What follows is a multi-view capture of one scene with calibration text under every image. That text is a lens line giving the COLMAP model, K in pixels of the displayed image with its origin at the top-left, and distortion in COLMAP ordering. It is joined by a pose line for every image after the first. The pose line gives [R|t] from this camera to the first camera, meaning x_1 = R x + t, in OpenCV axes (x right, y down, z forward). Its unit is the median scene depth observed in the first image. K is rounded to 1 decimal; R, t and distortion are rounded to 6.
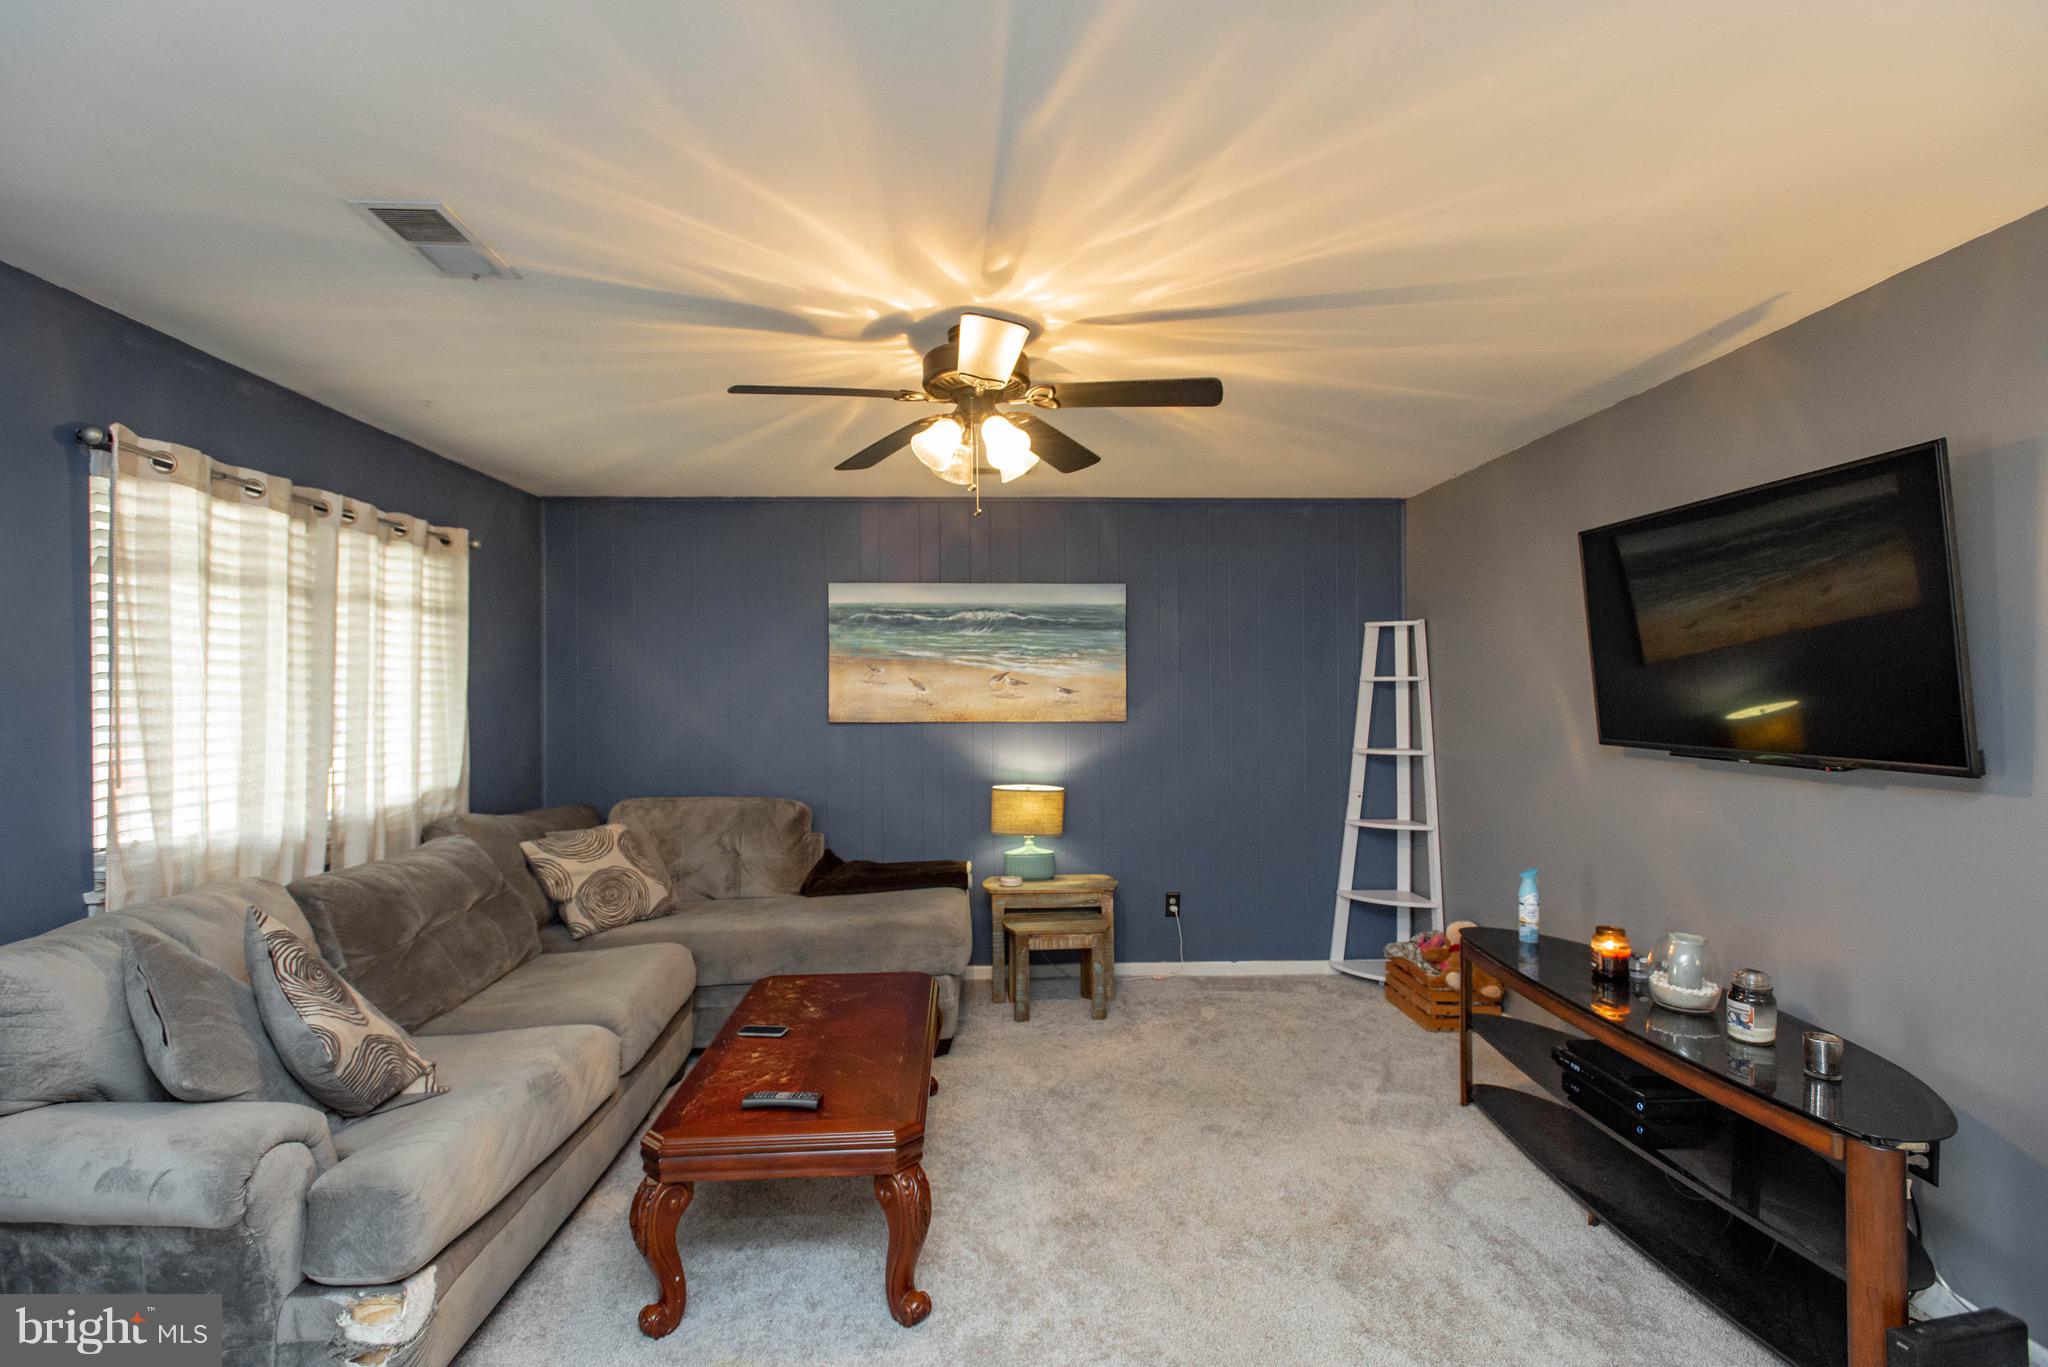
lens RADIAL K [[969.5, 0, 1030.7], [0, 969.5, 656.5], [0, 0, 1]] dist [0.018566, -0.008129]
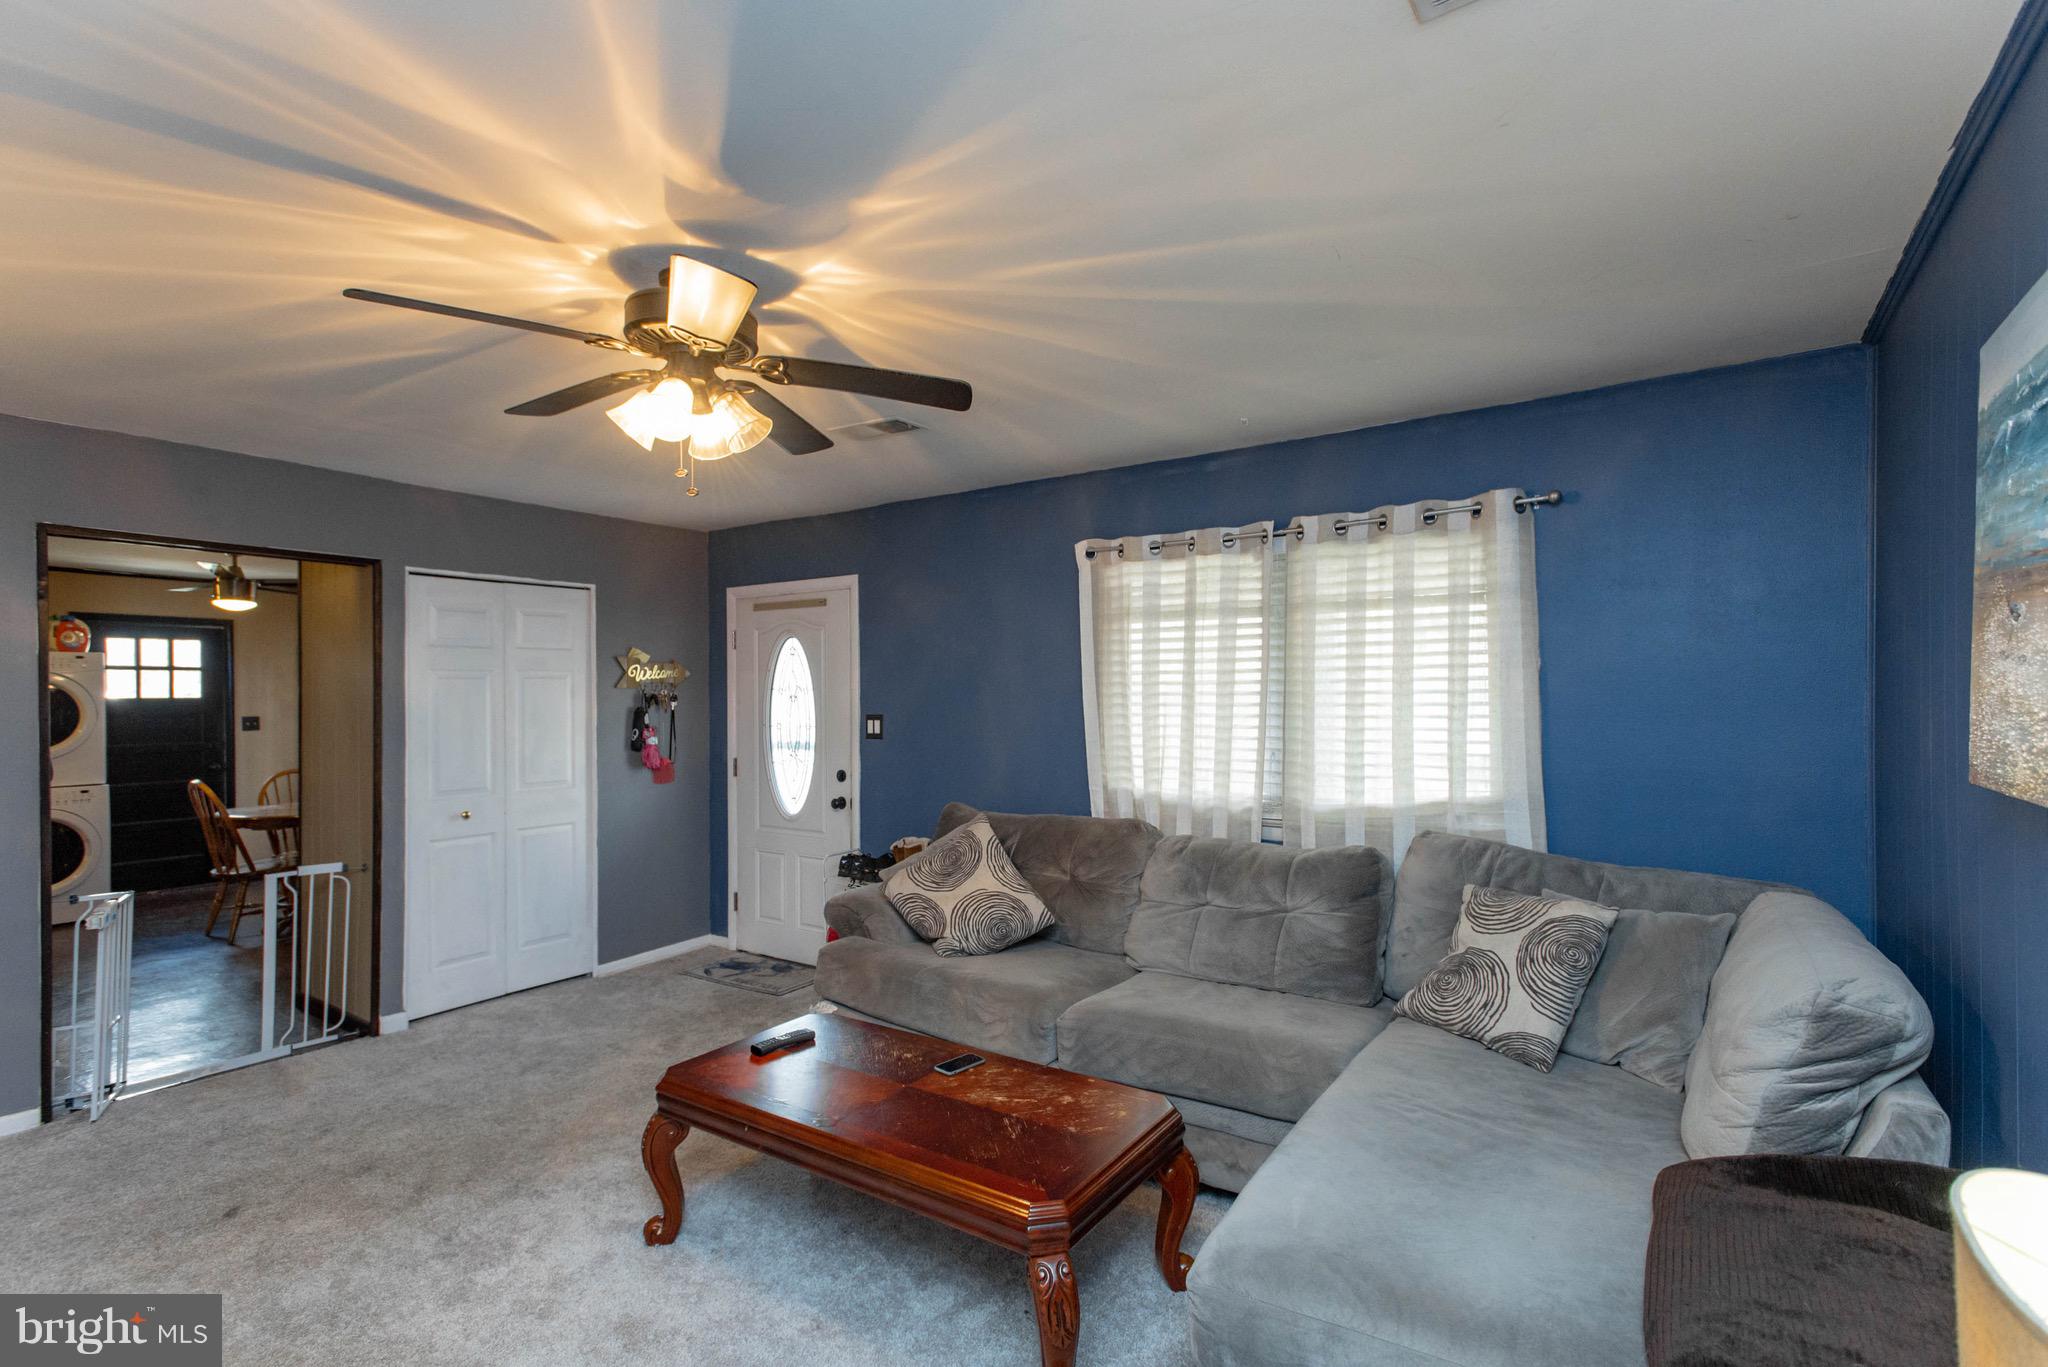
lens RADIAL K [[966.7, 0, 1030.2], [0, 966.7, 685.8], [0, 0, 1]] dist [0.017269, -0.000078]
pose [[-0.606626, 0.005296, -0.794969, 0.267050], [0.041892, 0.998801, -0.025313, 0.032325], [0.793883, -0.048658, -0.606121, 1.043178]]
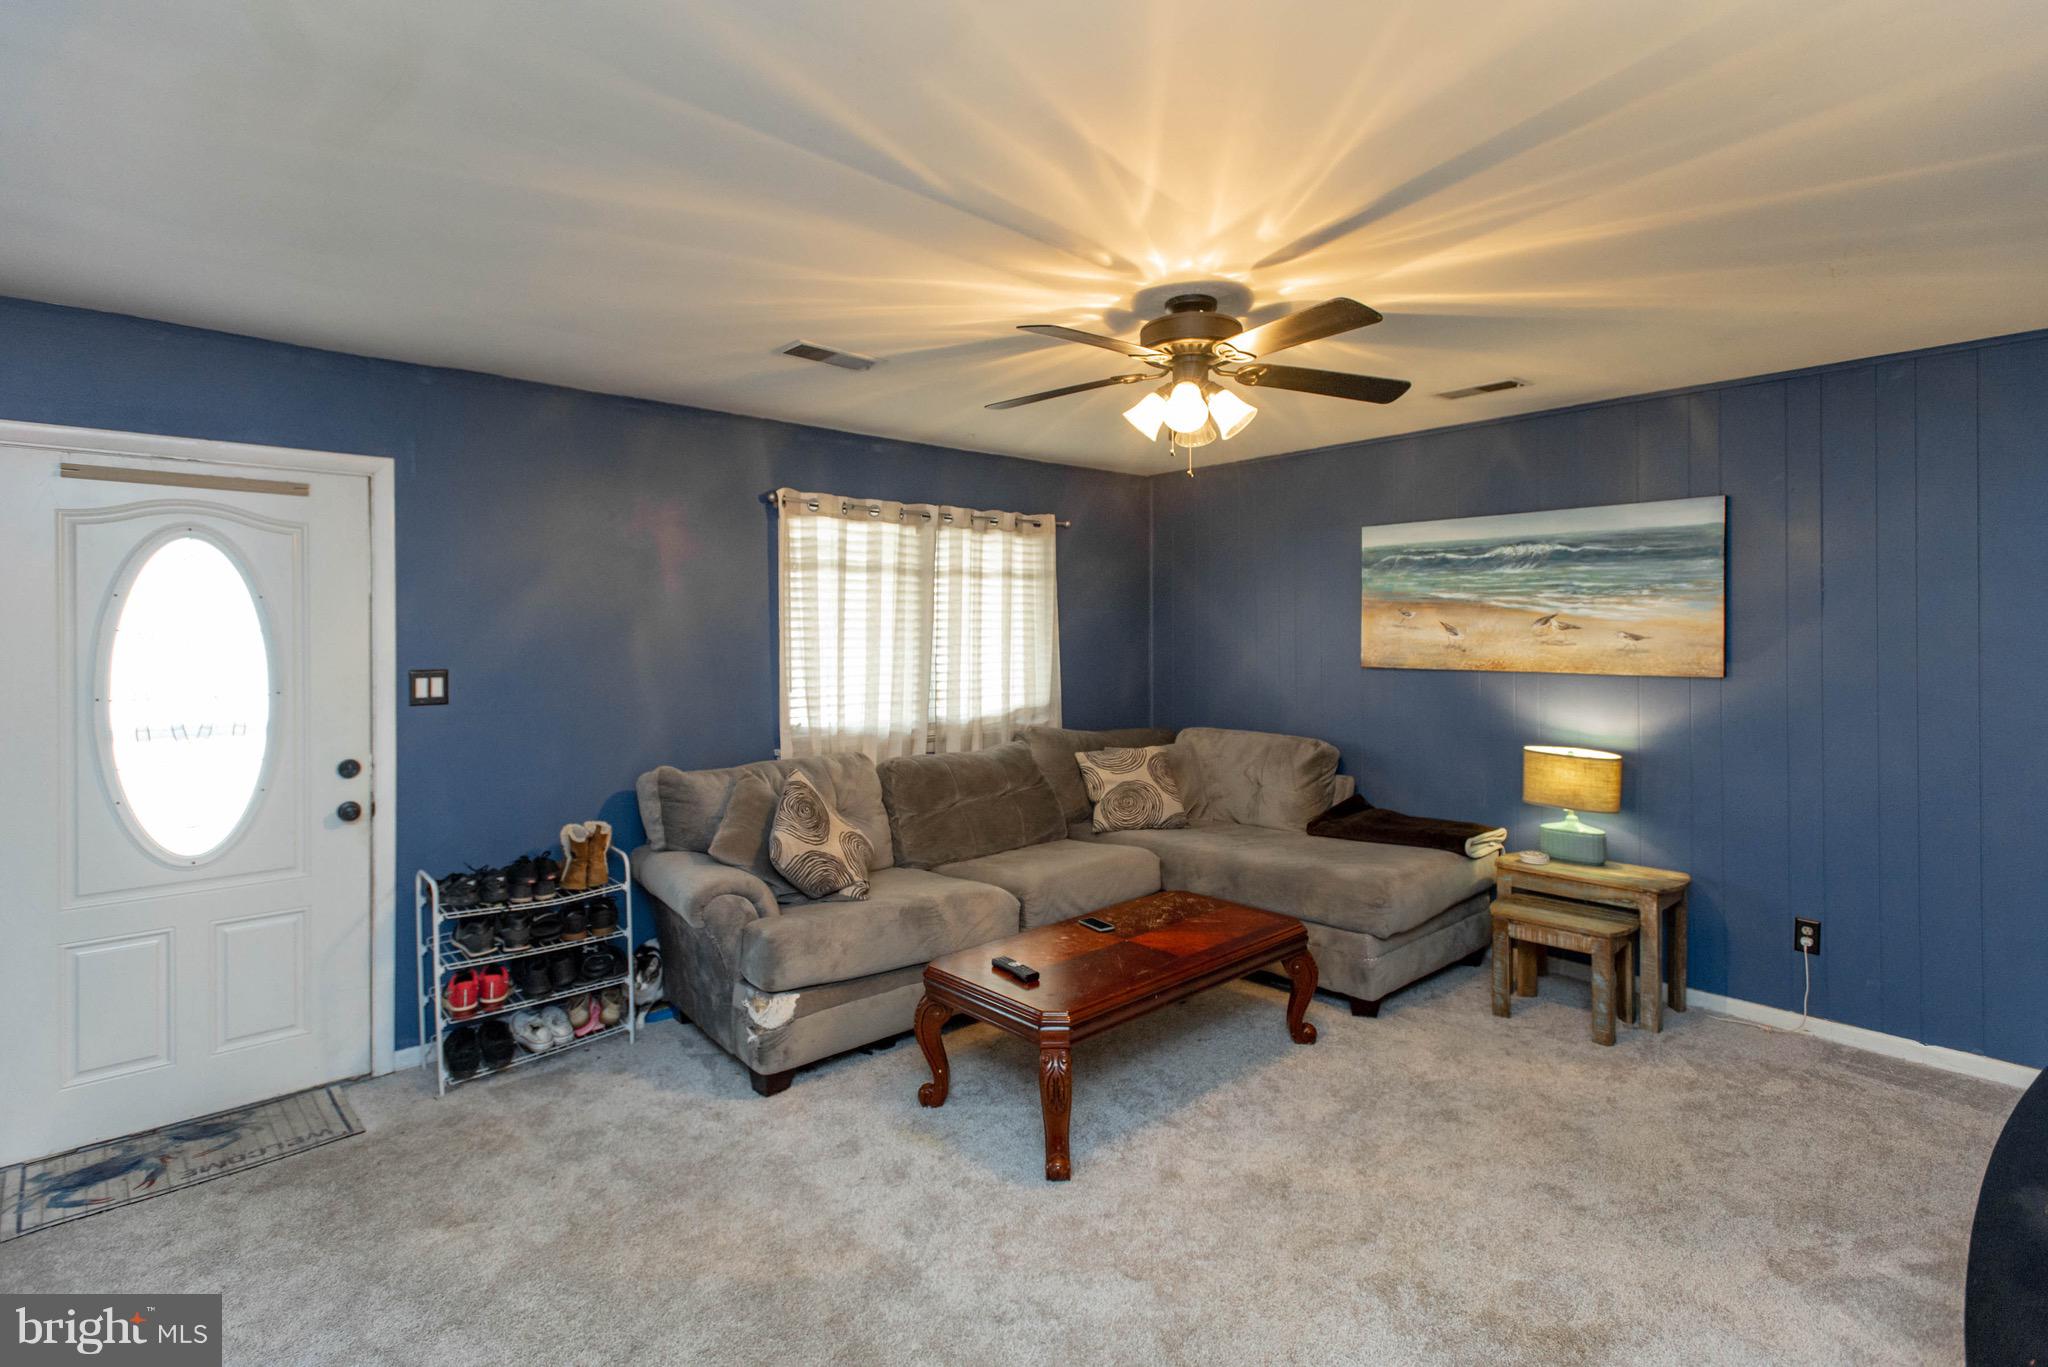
lens RADIAL K [[972.8, 0, 1036.2], [0, 972.8, 594.9], [0, 0, 1]] dist [0.001520, -0.000340]
pose [[0.636620, -0.025153, -0.770768, 0.388267], [0.029214, 0.999537, -0.008489, -0.008084], [0.770624, -0.017113, 0.637060, 0.118816]]
